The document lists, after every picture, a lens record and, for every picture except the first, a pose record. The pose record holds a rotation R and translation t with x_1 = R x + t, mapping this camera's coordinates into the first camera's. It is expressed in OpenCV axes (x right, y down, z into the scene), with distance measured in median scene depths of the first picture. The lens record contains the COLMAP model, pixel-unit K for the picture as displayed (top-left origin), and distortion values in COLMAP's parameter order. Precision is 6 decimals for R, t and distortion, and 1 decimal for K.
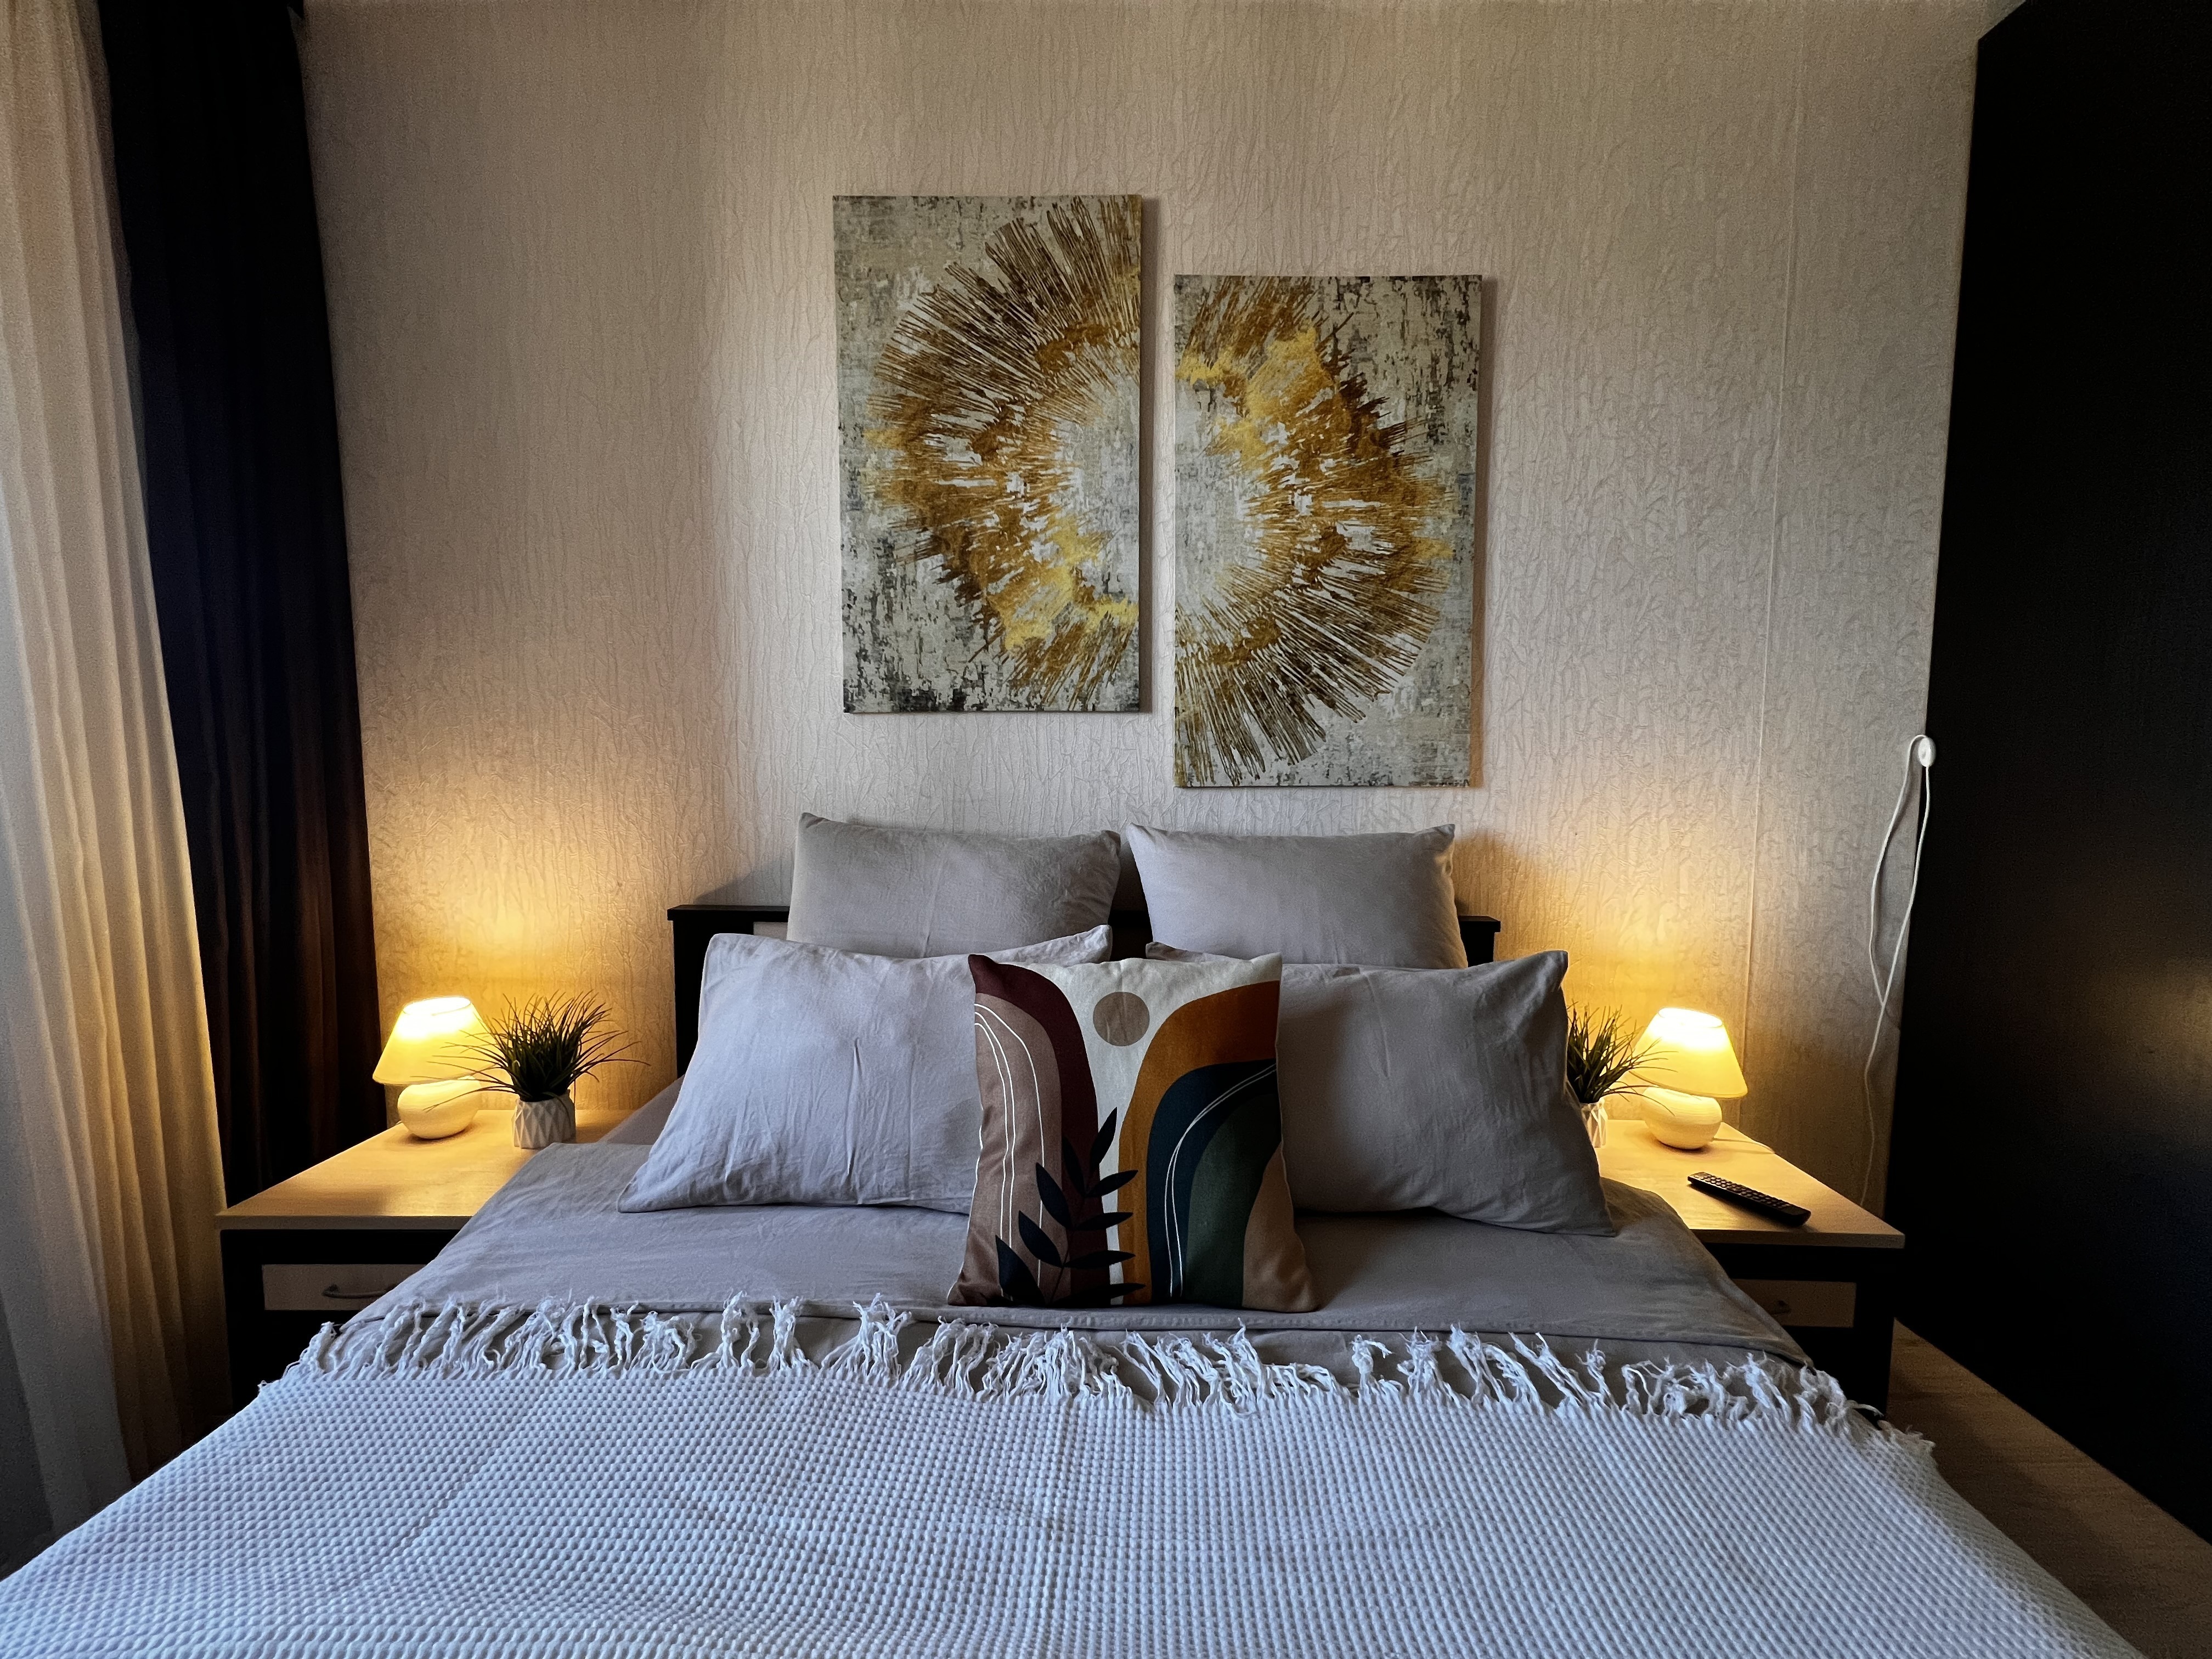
lens RADIAL K [[880.4, 0, 1120.4], [0, 880.4, 815.8], [0, 0, 1]] dist [-0.004893, 0.000229]
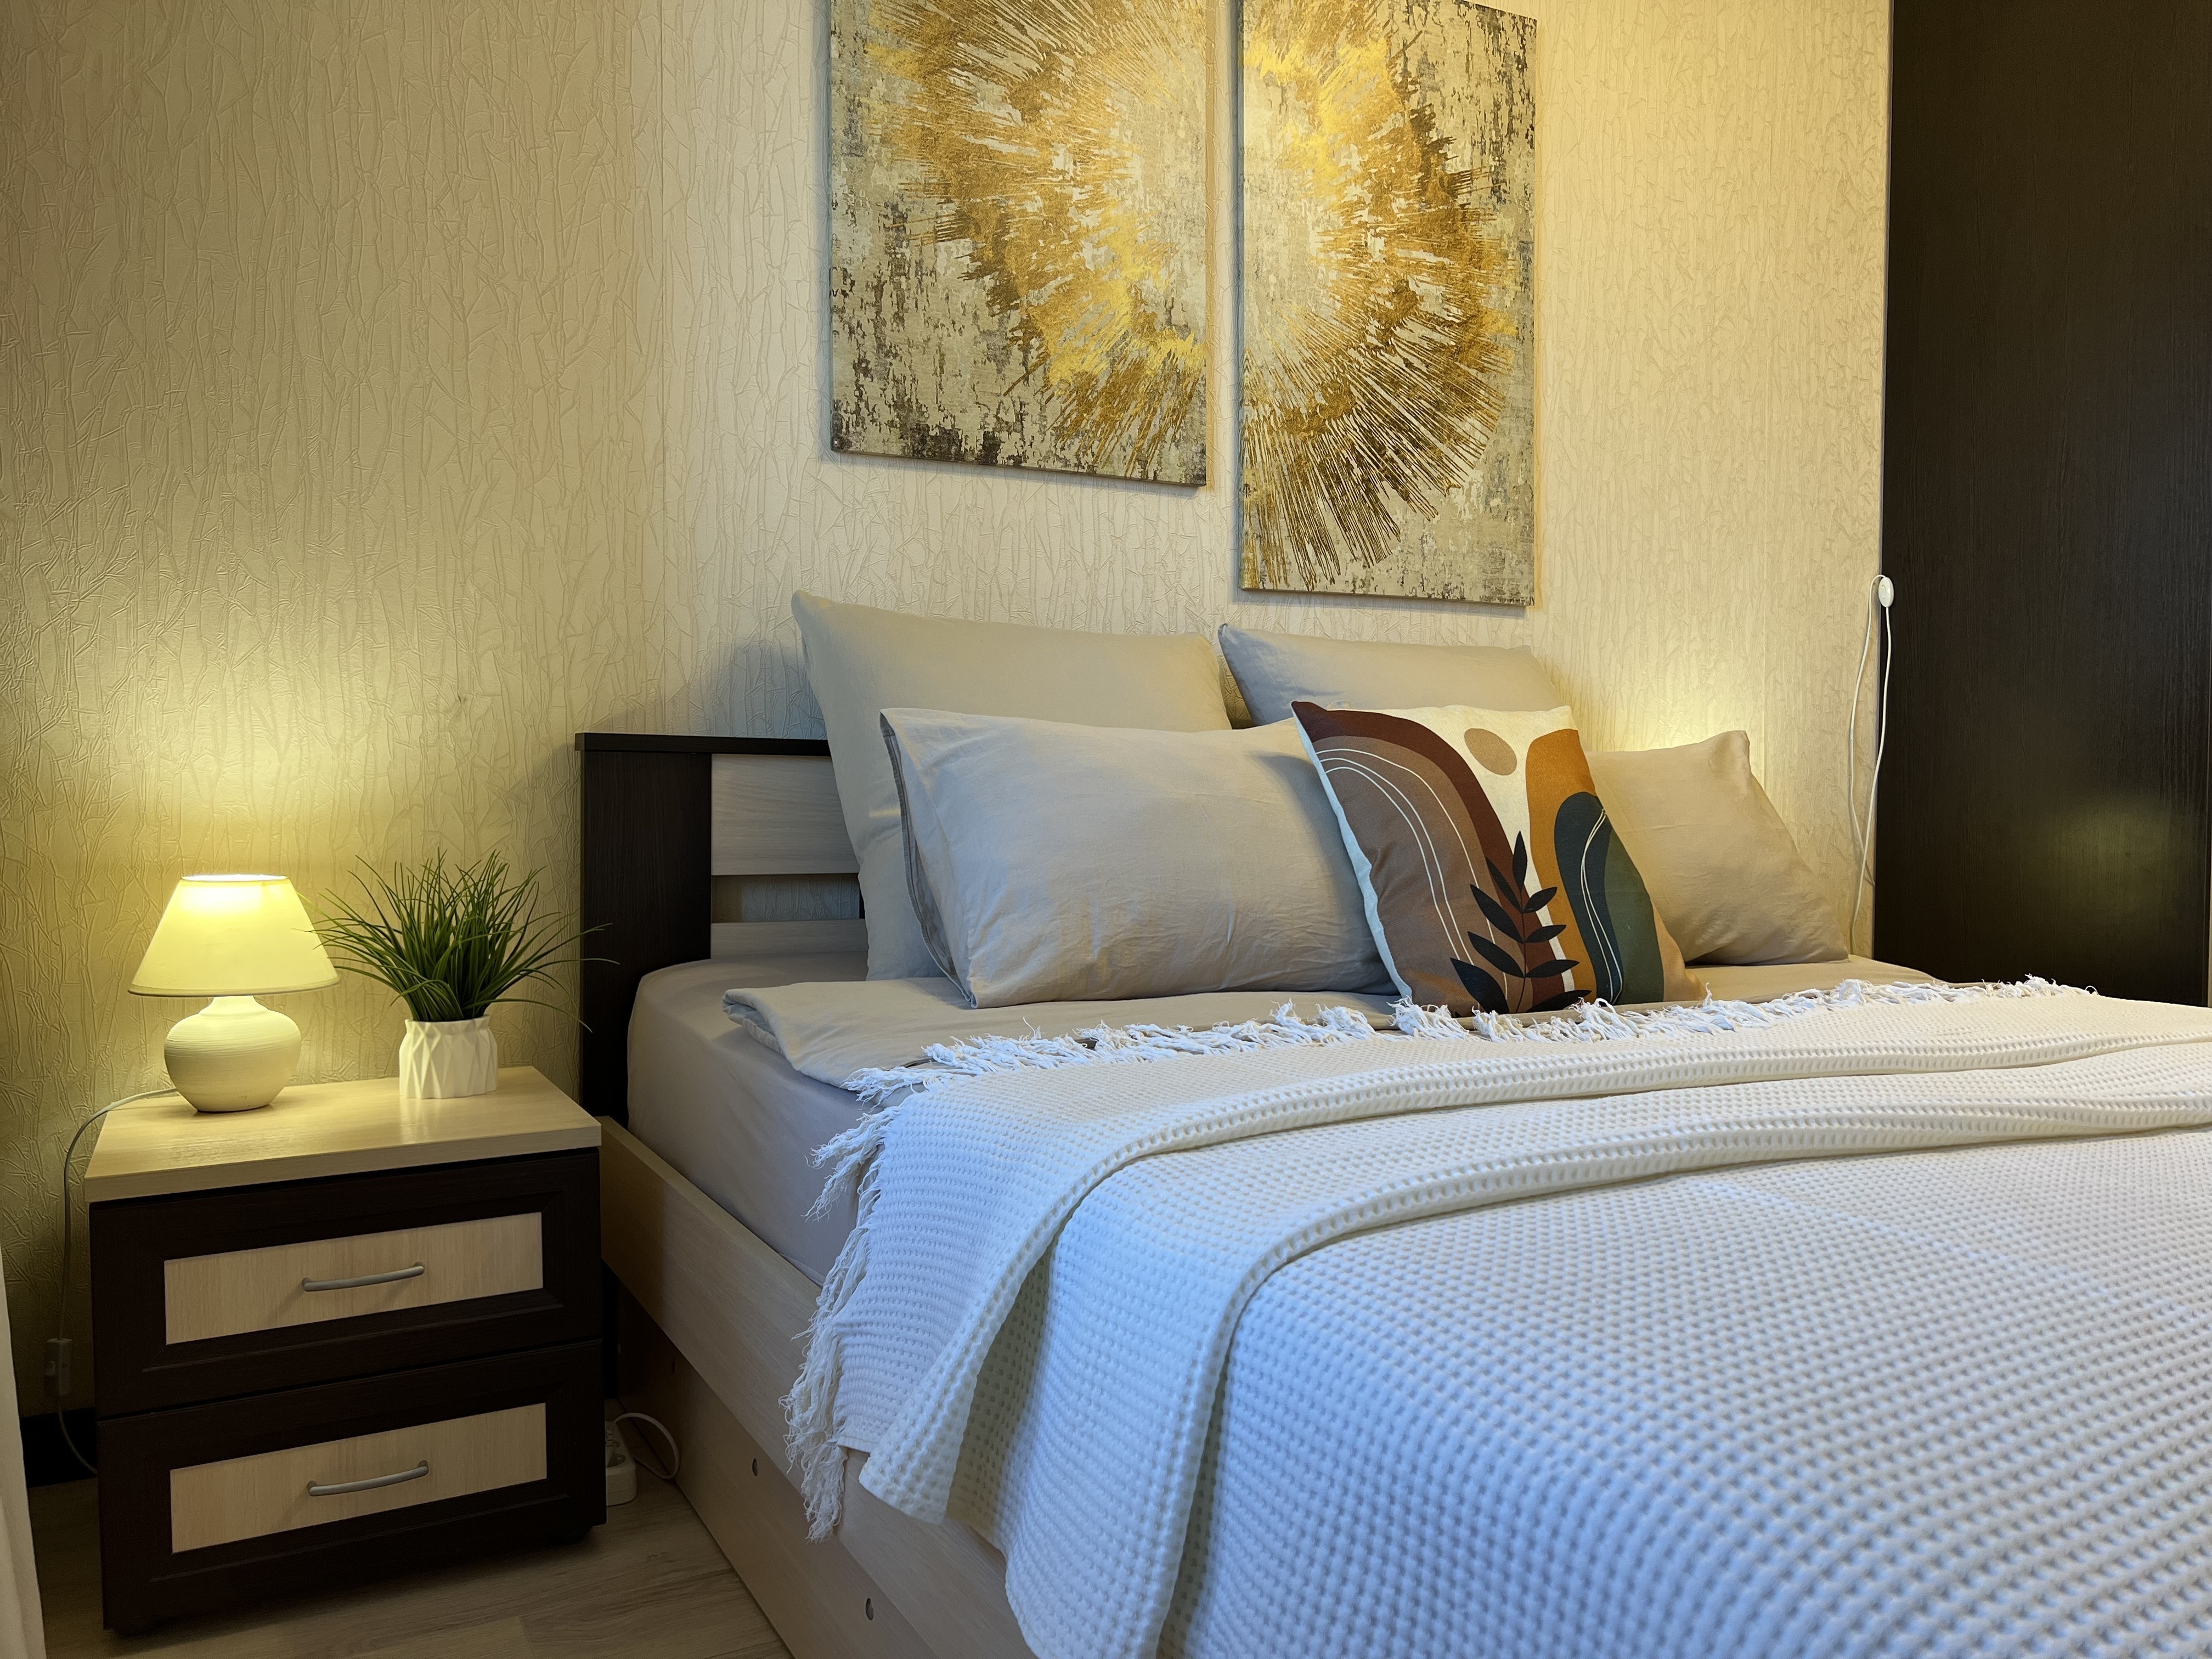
lens RADIAL K [[1654.9, 0, 1120.7], [0, 1654.9, 830.6], [0, 0, 1]] dist [0.026741, -0.030633]
pose [[0.873082, -0.017202, 0.487270, -0.757291], [0.043243, 0.998171, -0.042244, 0.240274], [-0.485652, 0.057953, 0.872229, -0.198489]]
